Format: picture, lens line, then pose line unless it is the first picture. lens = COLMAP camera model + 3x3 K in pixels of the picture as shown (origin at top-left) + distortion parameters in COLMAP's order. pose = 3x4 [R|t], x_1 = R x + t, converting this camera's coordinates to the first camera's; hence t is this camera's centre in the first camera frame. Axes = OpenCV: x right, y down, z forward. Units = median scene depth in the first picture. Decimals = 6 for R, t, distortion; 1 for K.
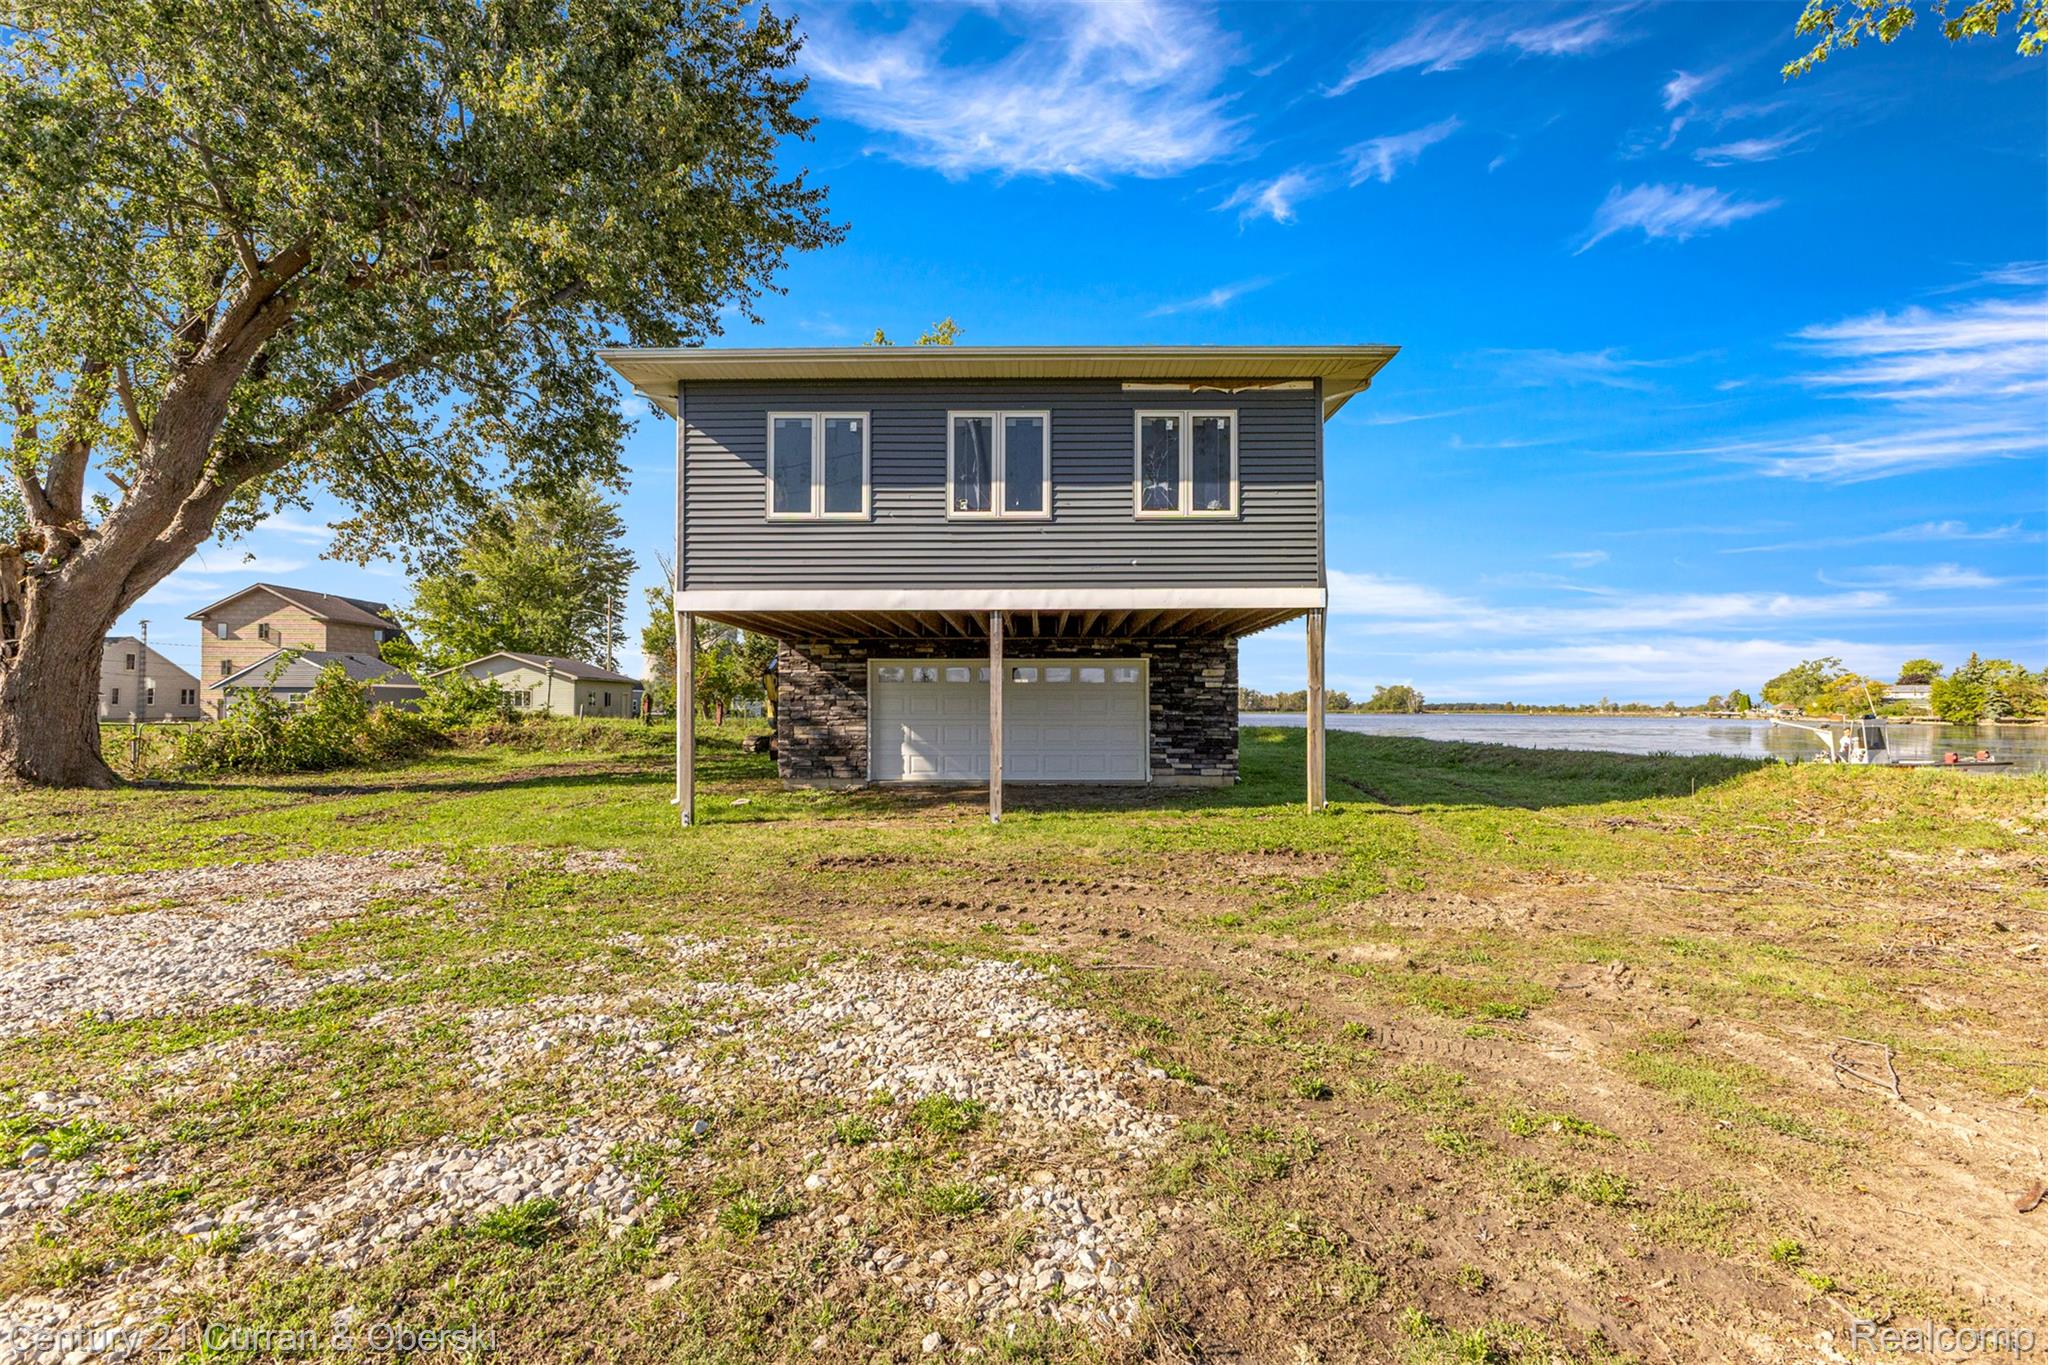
lens RADIAL K [[898.5, 0, 1017.4], [0, 898.5, 688.6], [0, 0, 1]] dist [-0.008184, -0.000683]
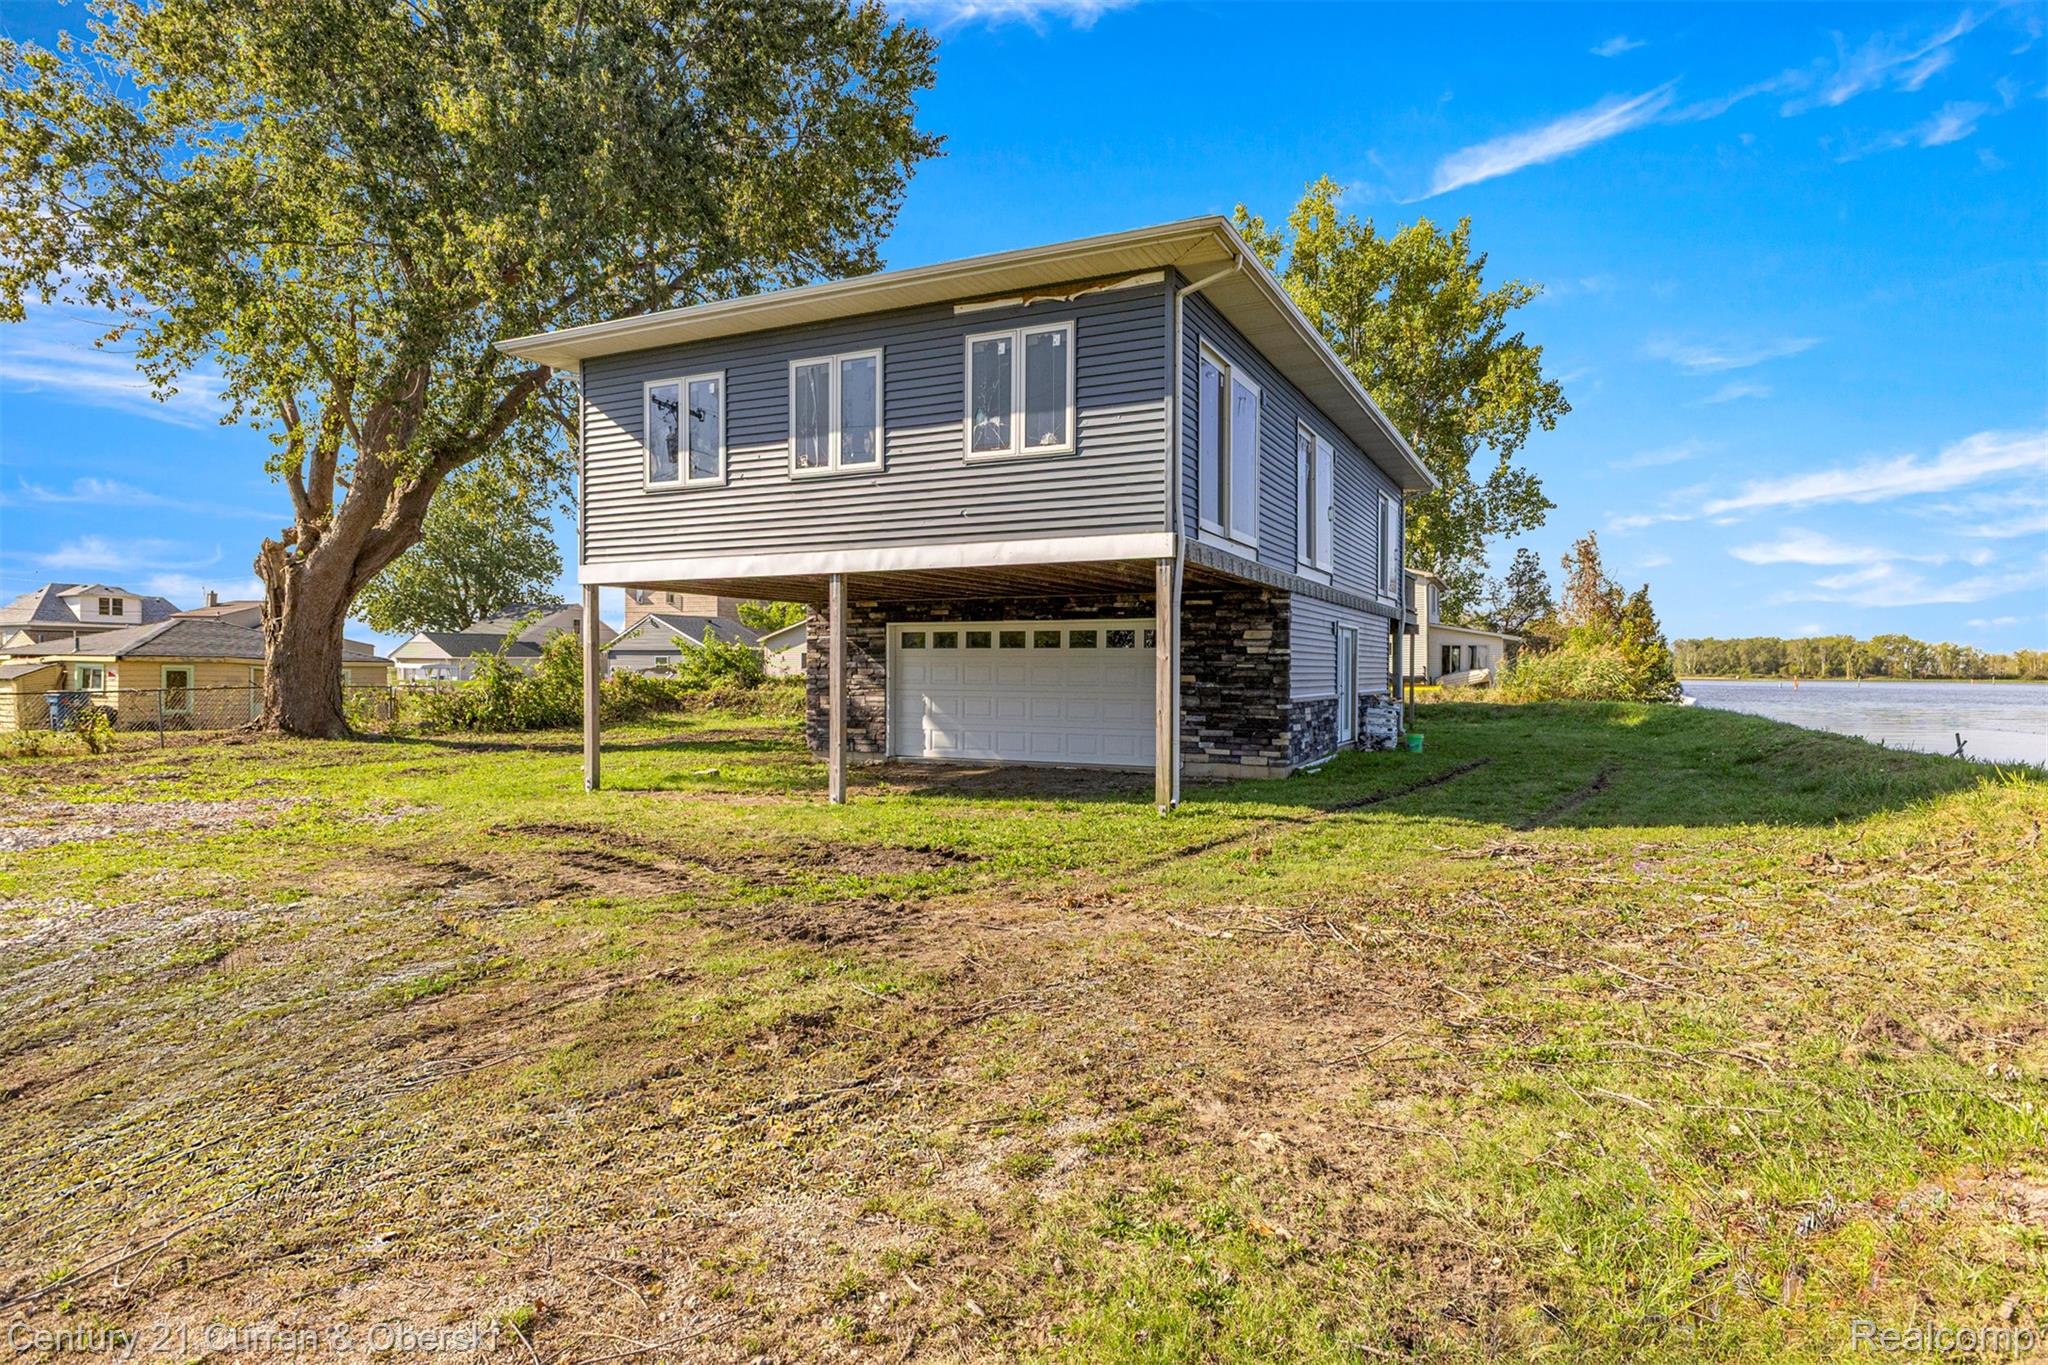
lens RADIAL K [[1119.5, 0, 1032.0], [0, 1119.5, 686.2], [0, 0, 1]] dist [-0.008053, 0.000491]
pose [[0.906329, 0.010164, -0.422451, 0.472475], [0.004513, 0.999421, 0.033728, -0.006900], [0.422549, -0.032475, 0.905758, 0.030262]]
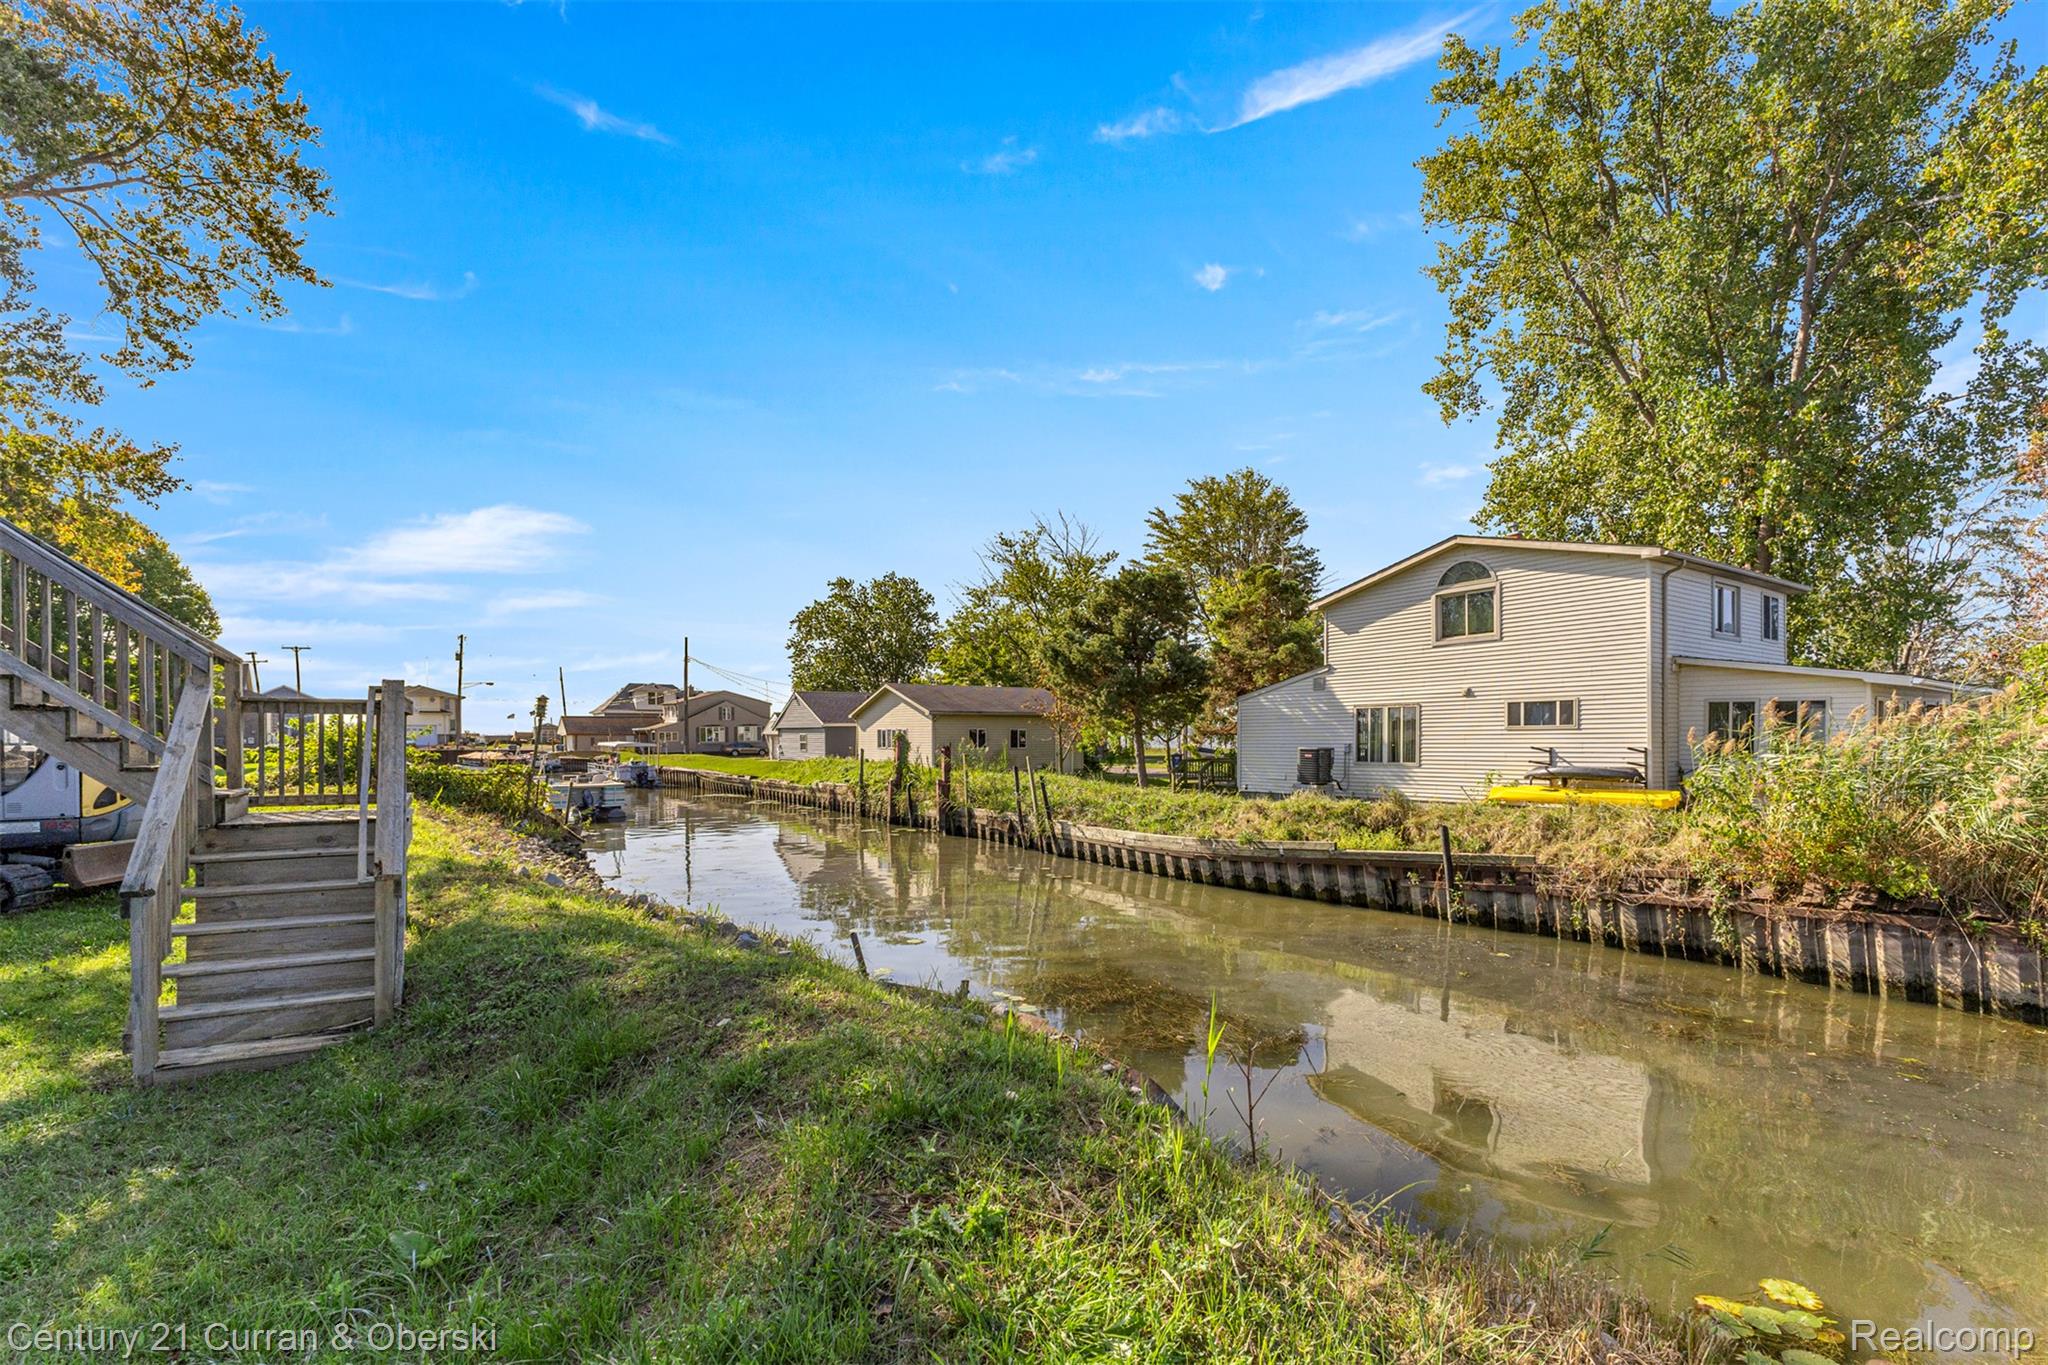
lens RADIAL K [[883.0, 0, 1048.6], [0, 883.0, 753.4], [0, 0, 1]] dist [0.009659, -0.001578]
pose [[0.564950, 0.015441, -0.824981, 0.685195], [0.023260, 0.999129, 0.034630, -0.003219], [0.824797, -0.038753, 0.564099, 2.223641]]
